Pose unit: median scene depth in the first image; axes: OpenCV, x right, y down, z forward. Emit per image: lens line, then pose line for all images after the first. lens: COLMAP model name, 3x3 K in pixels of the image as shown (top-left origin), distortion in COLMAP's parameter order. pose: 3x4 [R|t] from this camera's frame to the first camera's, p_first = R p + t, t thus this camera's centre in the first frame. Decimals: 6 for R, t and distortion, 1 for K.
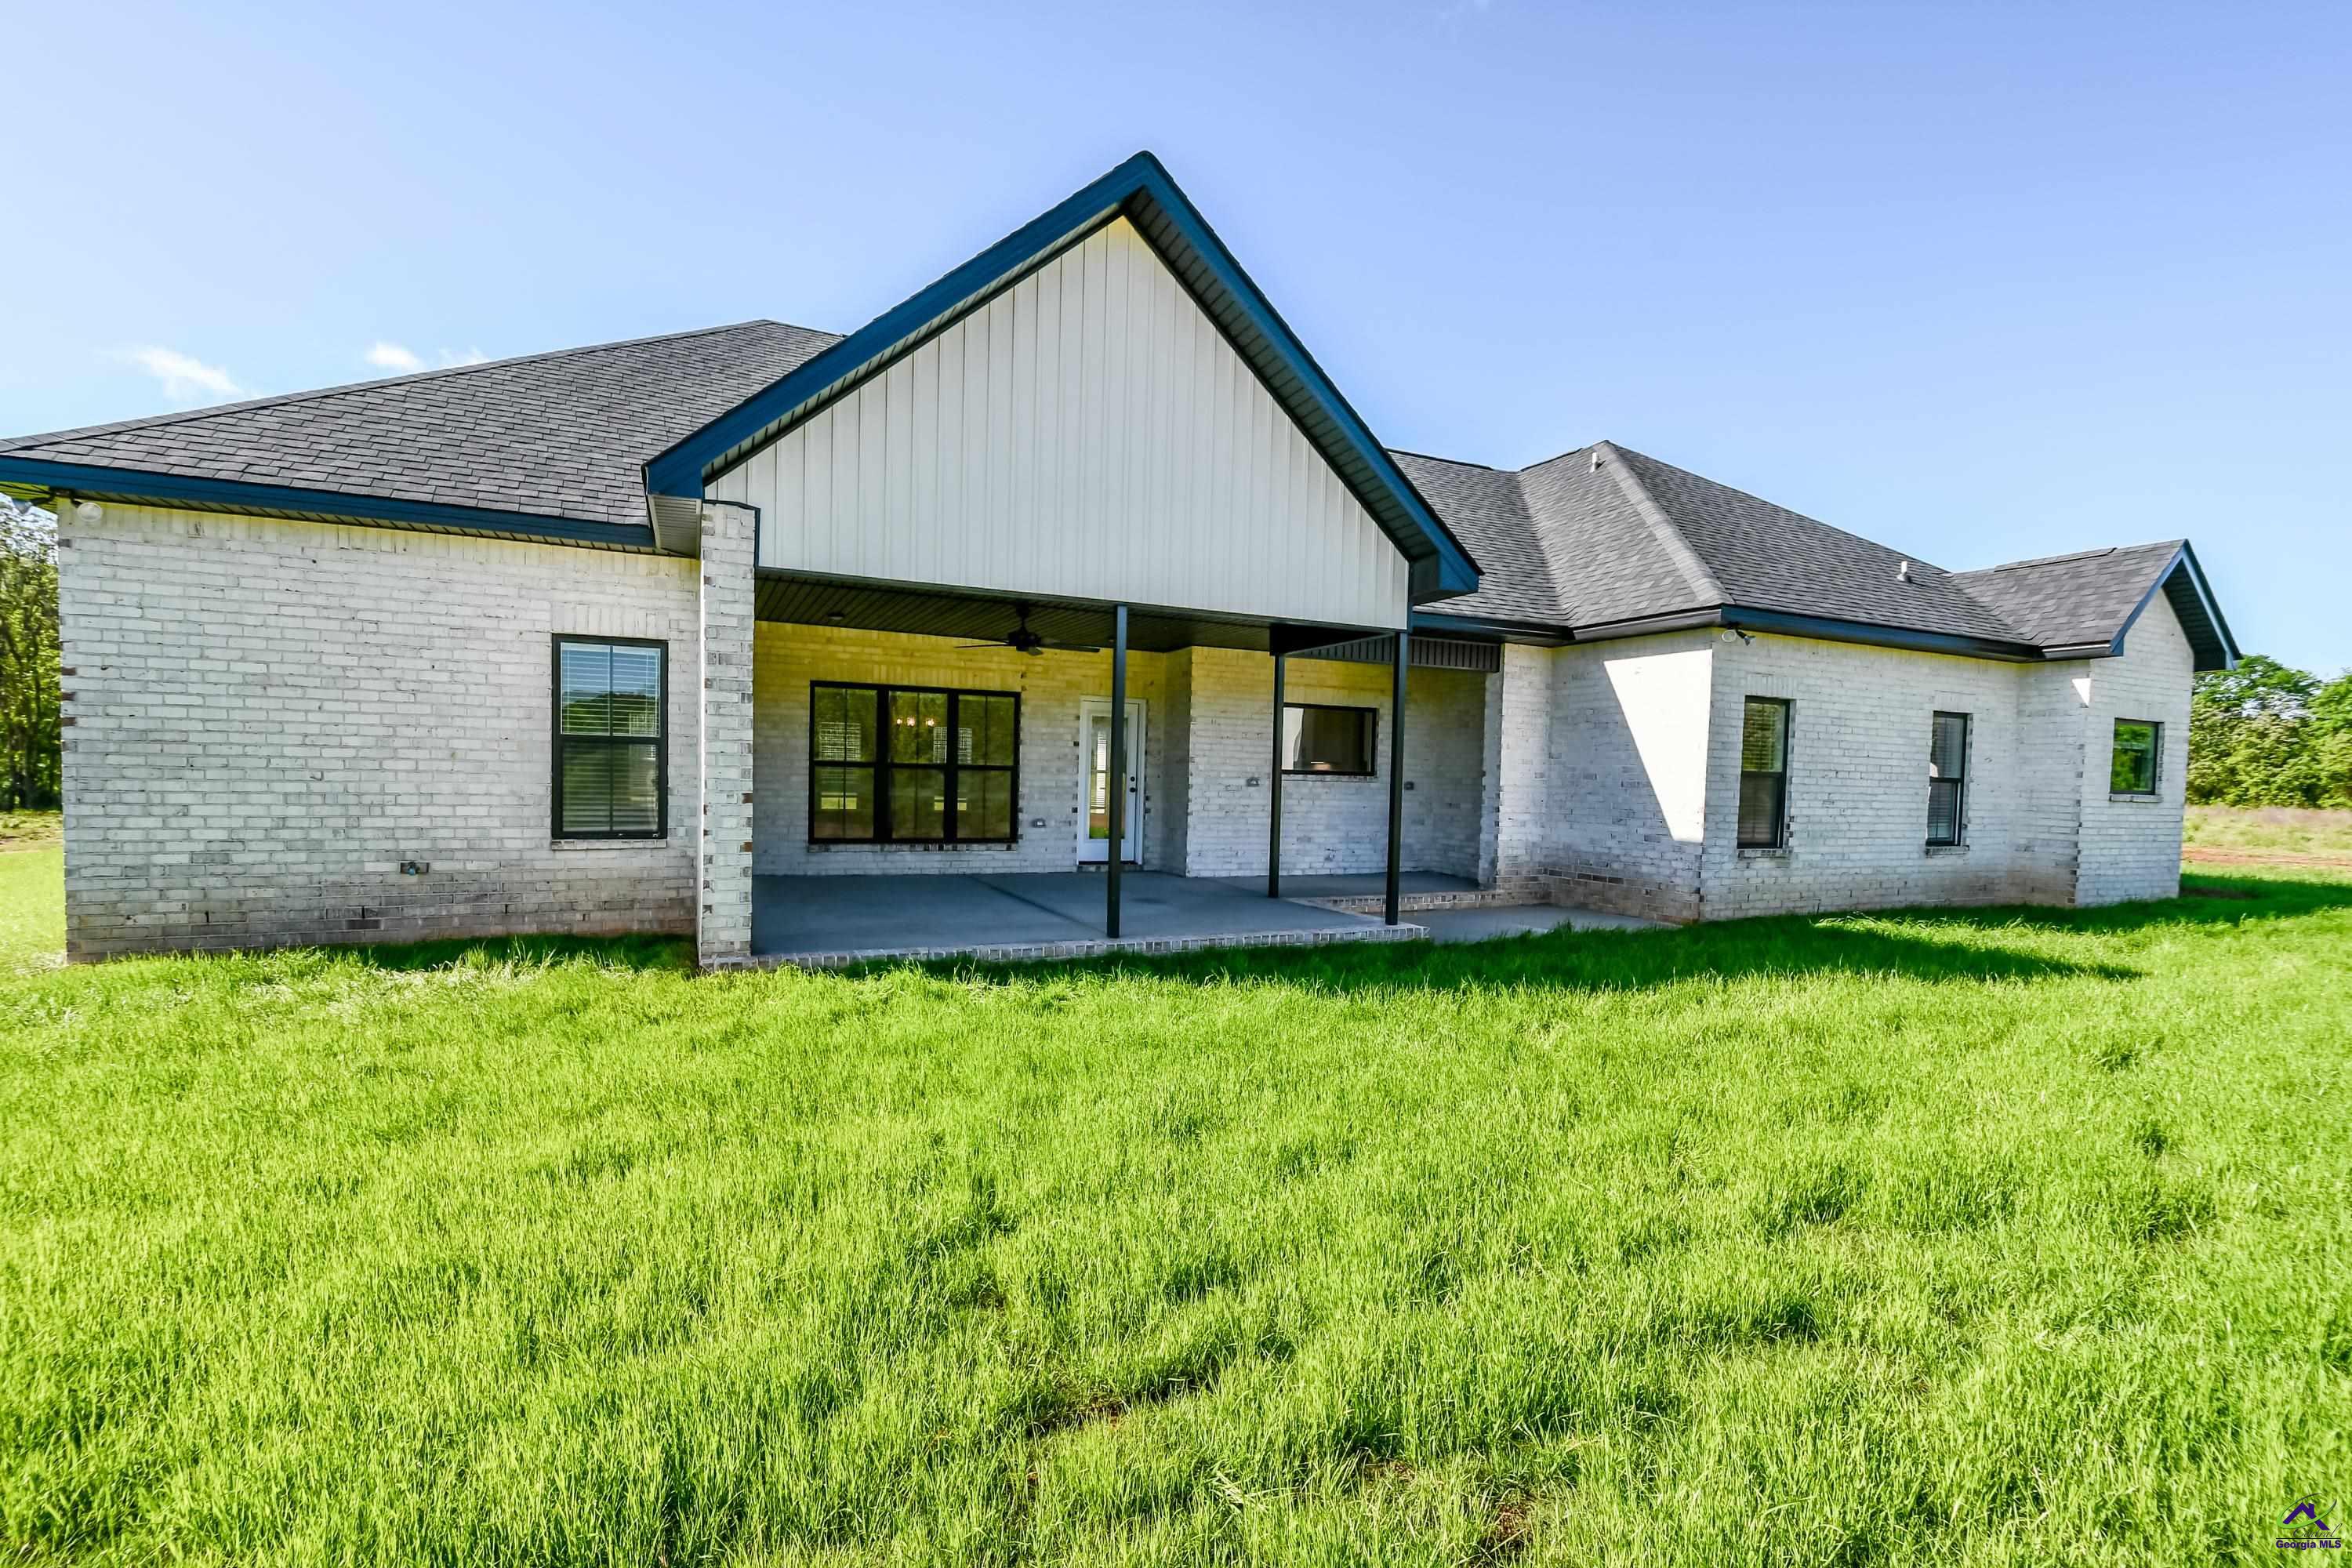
lens RADIAL K [[1032.8, 0, 1148.7], [0, 1032.8, 817.1], [0, 0, 1]] dist [-0.002766, -0.001463]
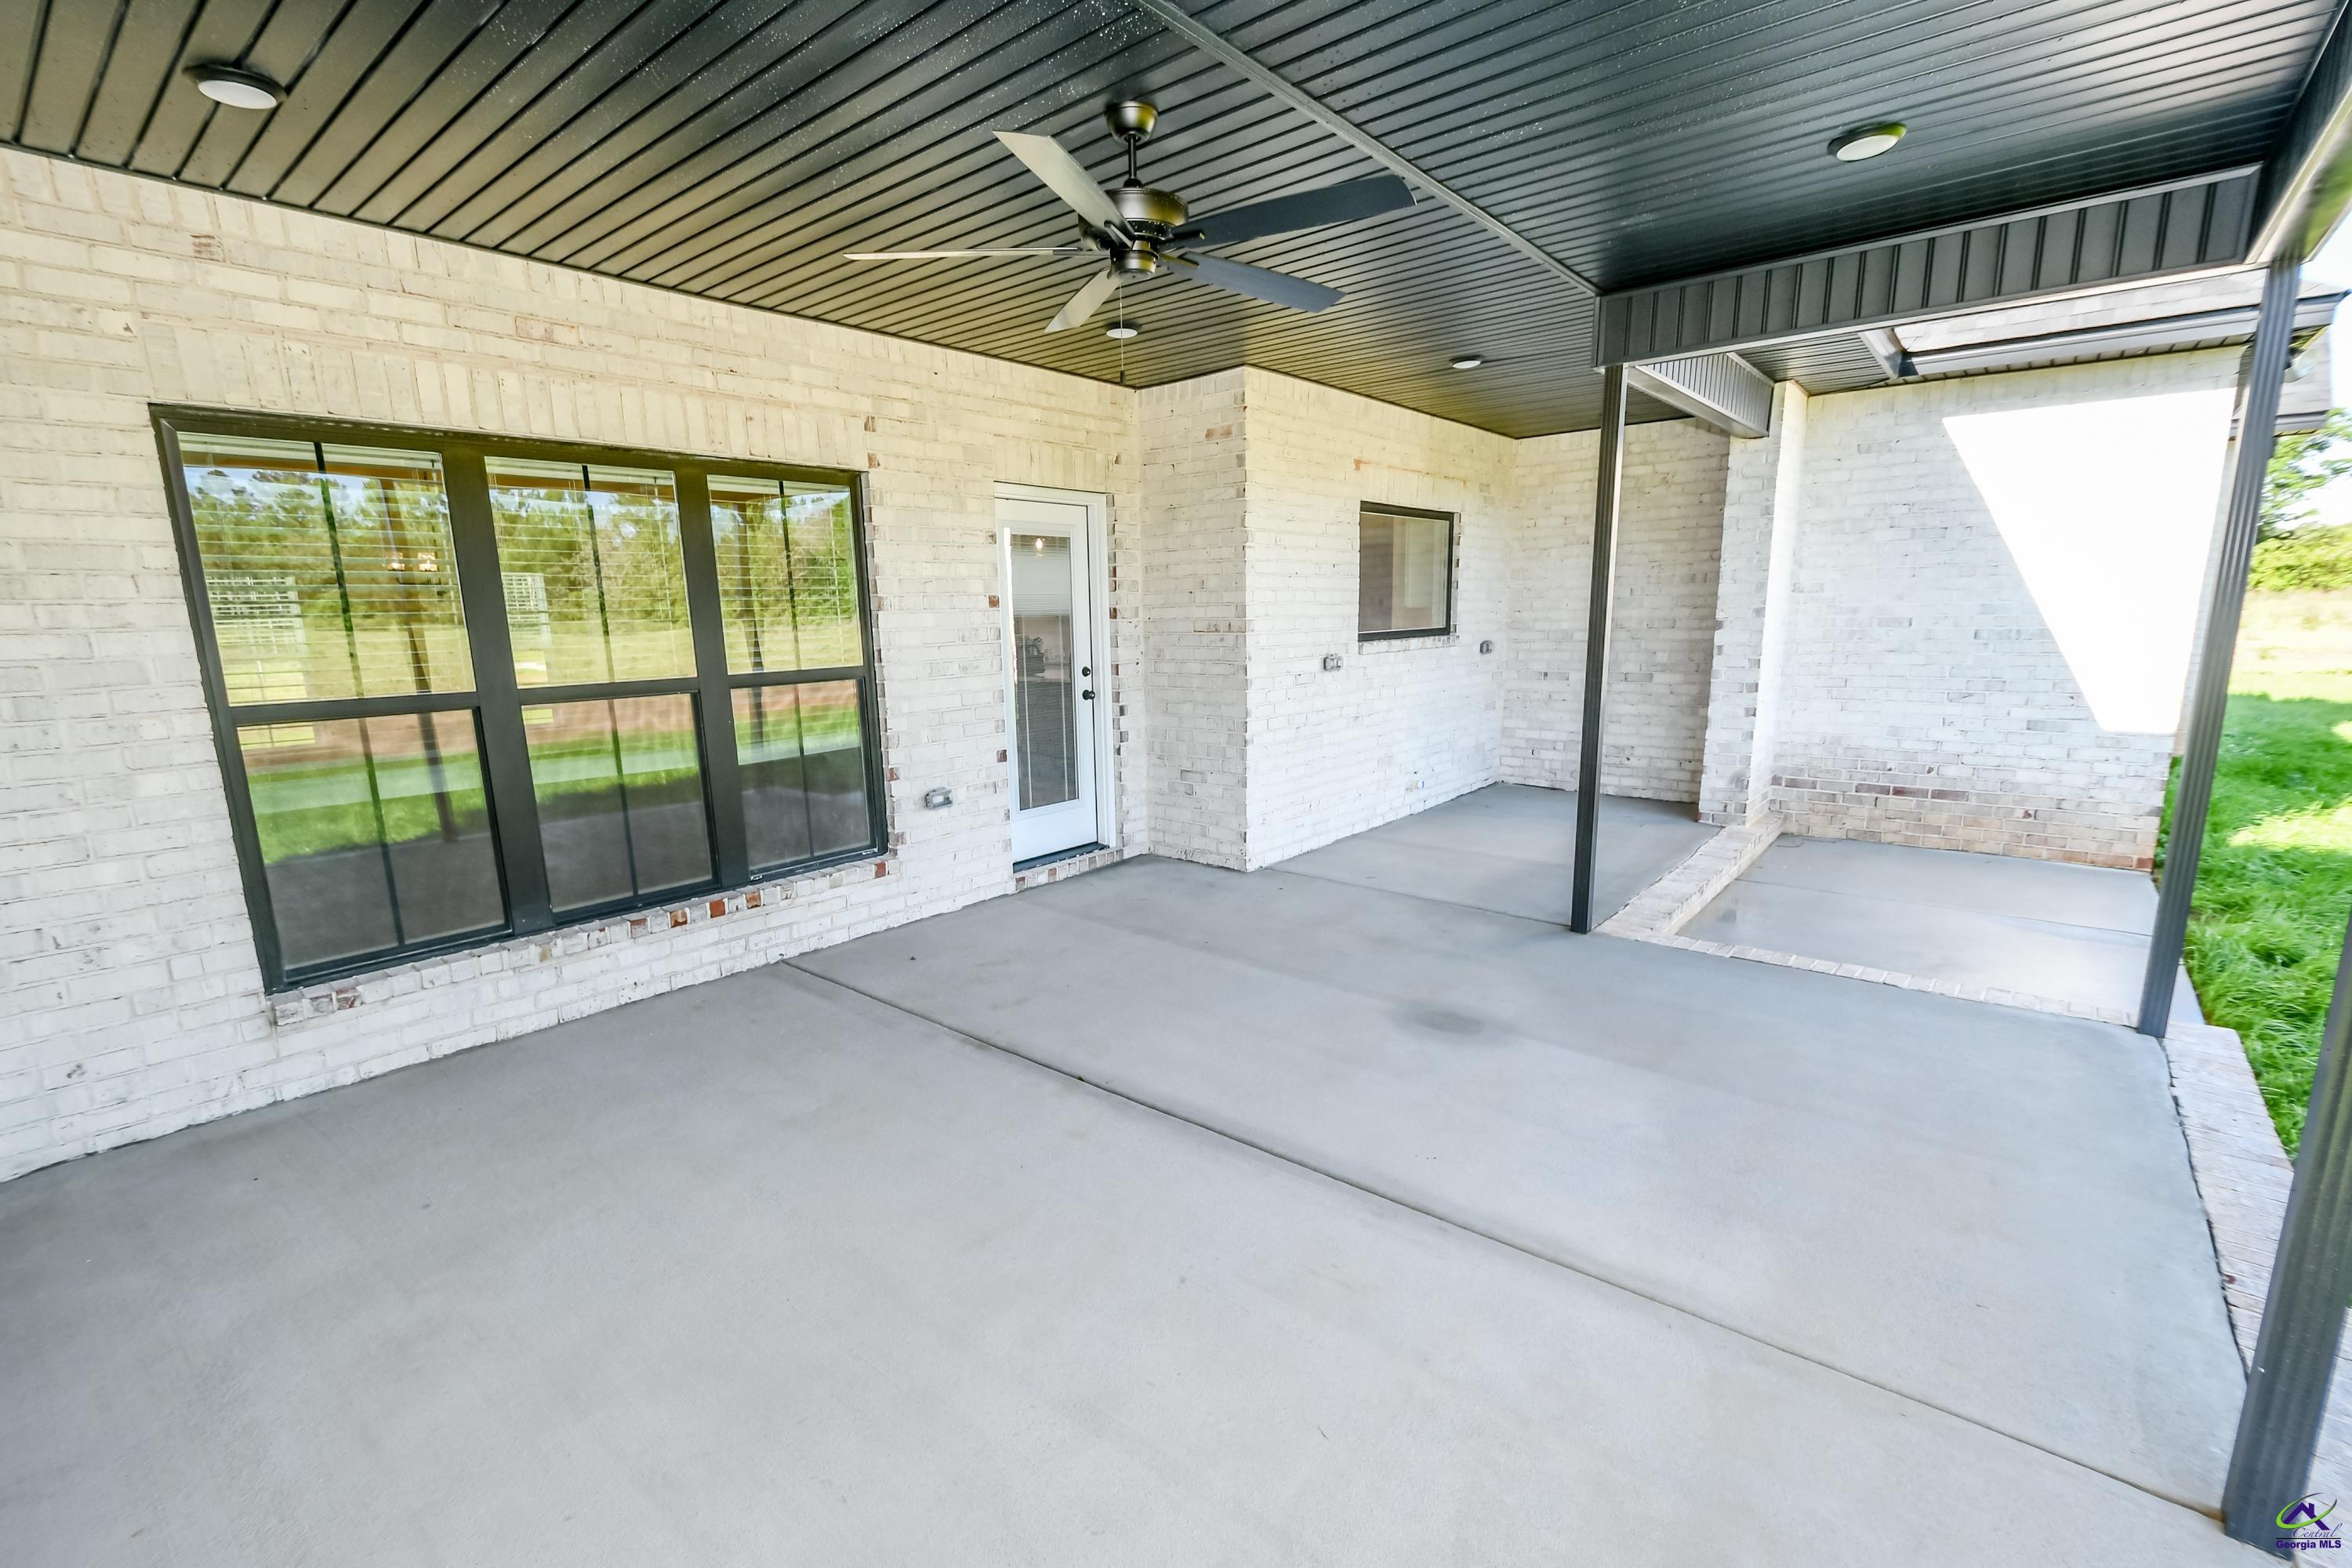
lens RADIAL K [[1031.2, 0, 1148.9], [0, 1031.2, 816.1], [0, 0, 1]] dist [0.006911, -0.007019]
pose [[0.903744, -0.127931, 0.408510, -0.210422], [0.061680, 0.983257, 0.171467, -0.056561], [-0.423606, -0.129765, 0.896504, 0.620377]]
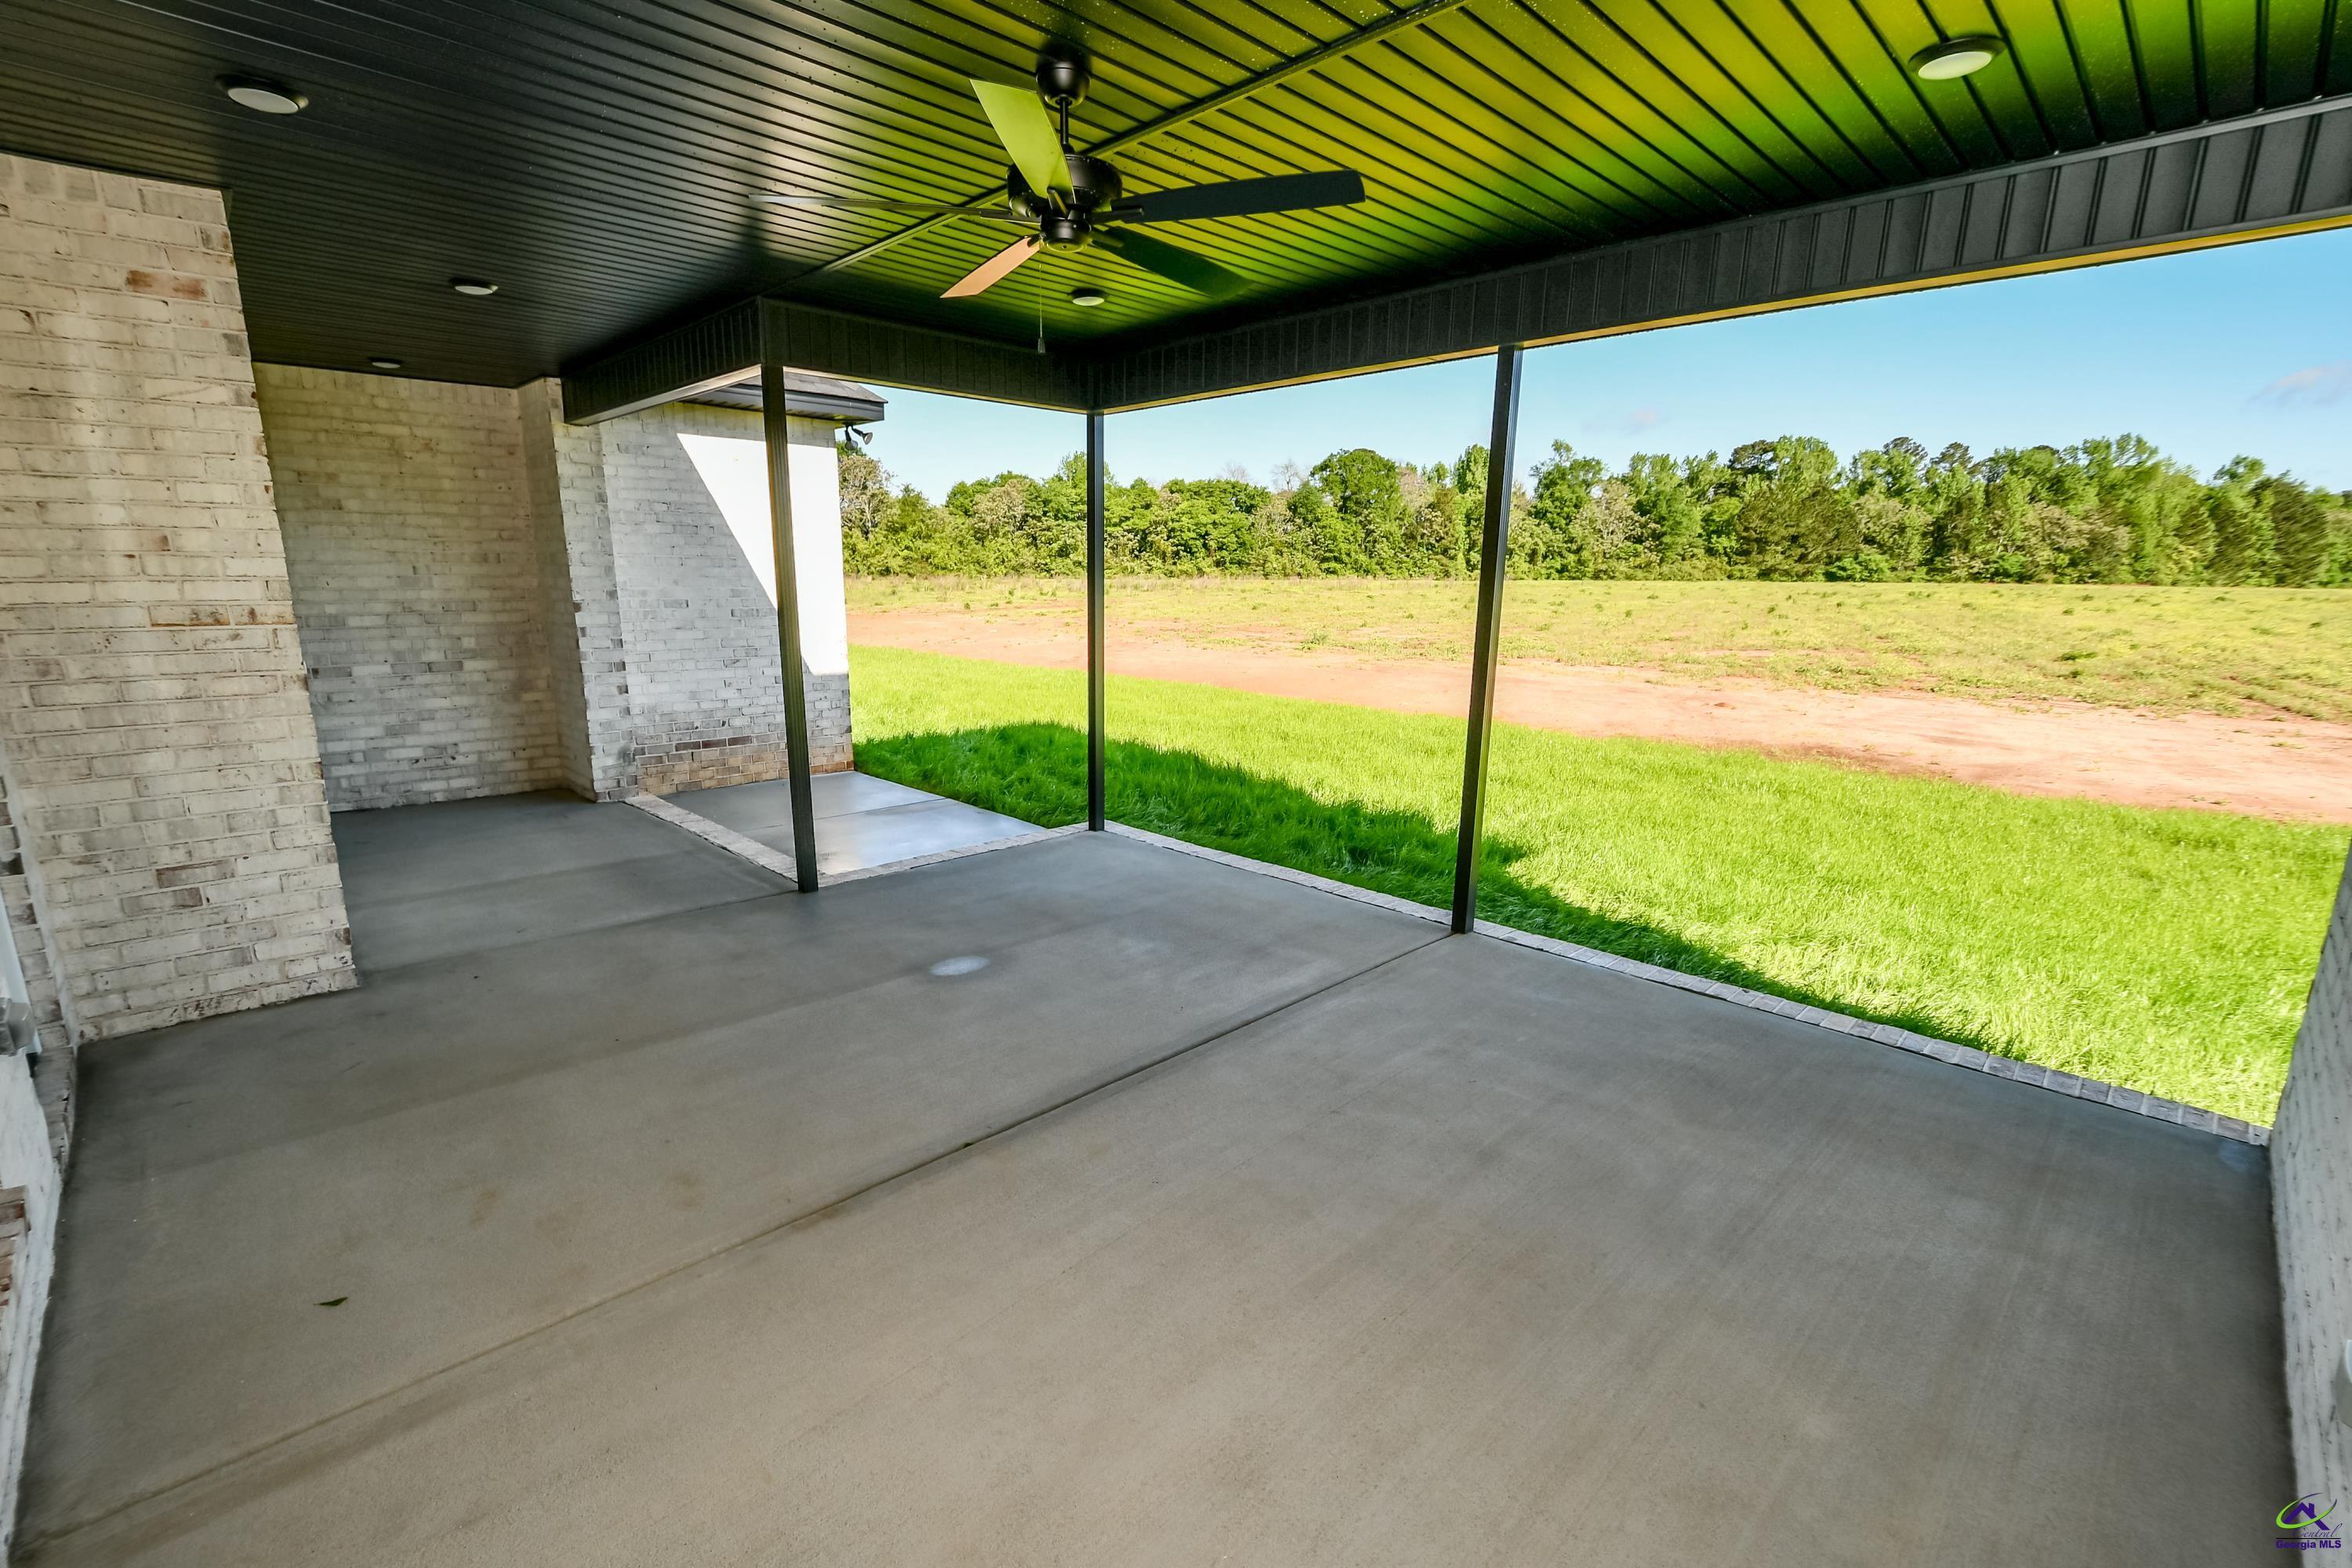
lens RADIAL K [[1031.2, 0, 1148.9], [0, 1031.2, 816.1], [0, 0, 1]] dist [0.006911, -0.007019]
pose [[-0.327684, -0.241982, 0.913273, -0.341065], [0.022368, 0.964386, 0.263551, -0.075806], [-0.944522, 0.106789, -0.310601, 0.908160]]
